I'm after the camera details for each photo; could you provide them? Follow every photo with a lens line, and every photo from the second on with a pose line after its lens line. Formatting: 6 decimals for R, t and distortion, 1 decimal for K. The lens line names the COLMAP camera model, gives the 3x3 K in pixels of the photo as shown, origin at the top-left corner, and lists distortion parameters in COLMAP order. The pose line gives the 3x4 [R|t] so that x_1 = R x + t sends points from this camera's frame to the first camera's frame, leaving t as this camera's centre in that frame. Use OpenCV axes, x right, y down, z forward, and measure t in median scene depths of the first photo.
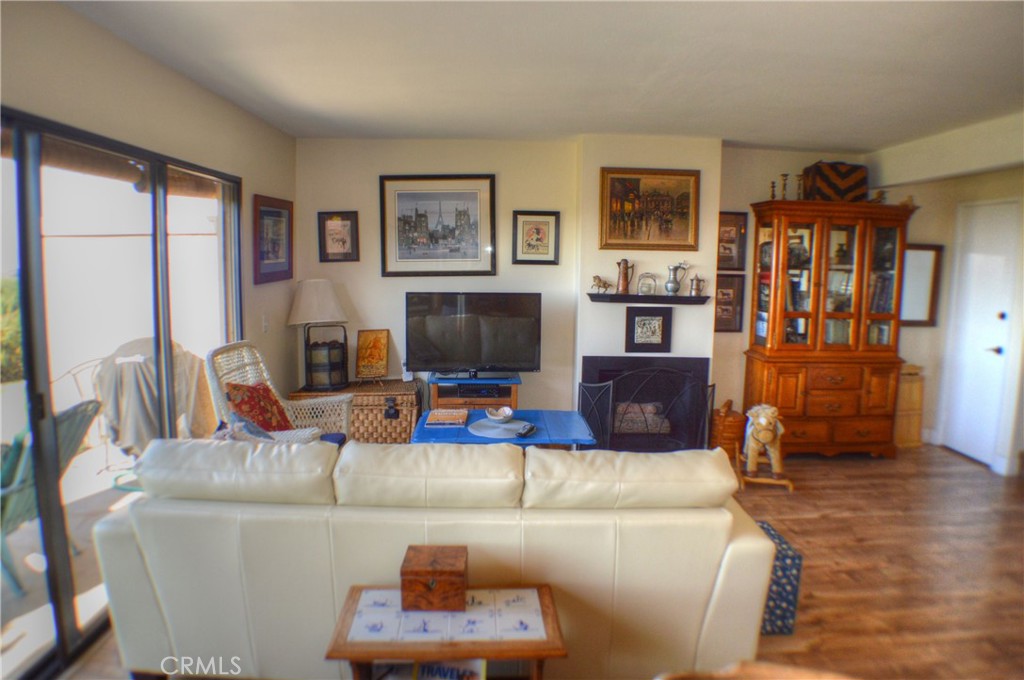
lens RADIAL K [[623.2, 0, 508.6], [0, 623.2, 329.2], [0, 0, 1]] dist [-0.132288, 0.032611]
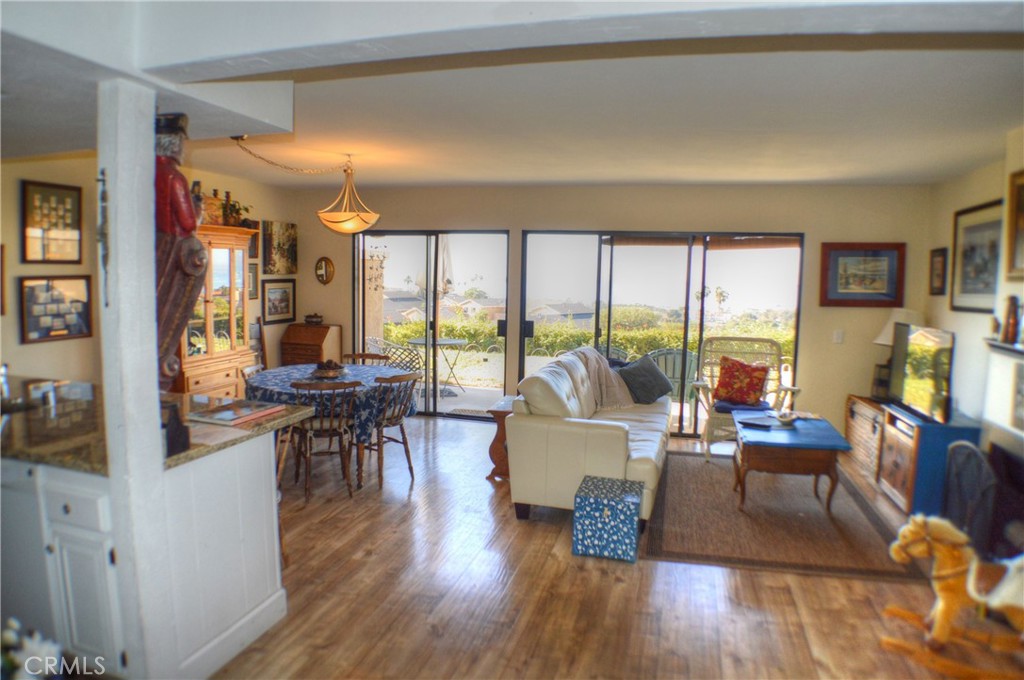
lens RADIAL K [[623.2, 0, 508.6], [0, 623.2, 329.2], [0, 0, 1]] dist [-0.132288, 0.032611]
pose [[-0.295291, 0.063904, -0.953268, 1.199465], [-0.127855, 0.986143, 0.105713, -0.082066], [0.946814, 0.153096, -0.283028, 0.768158]]
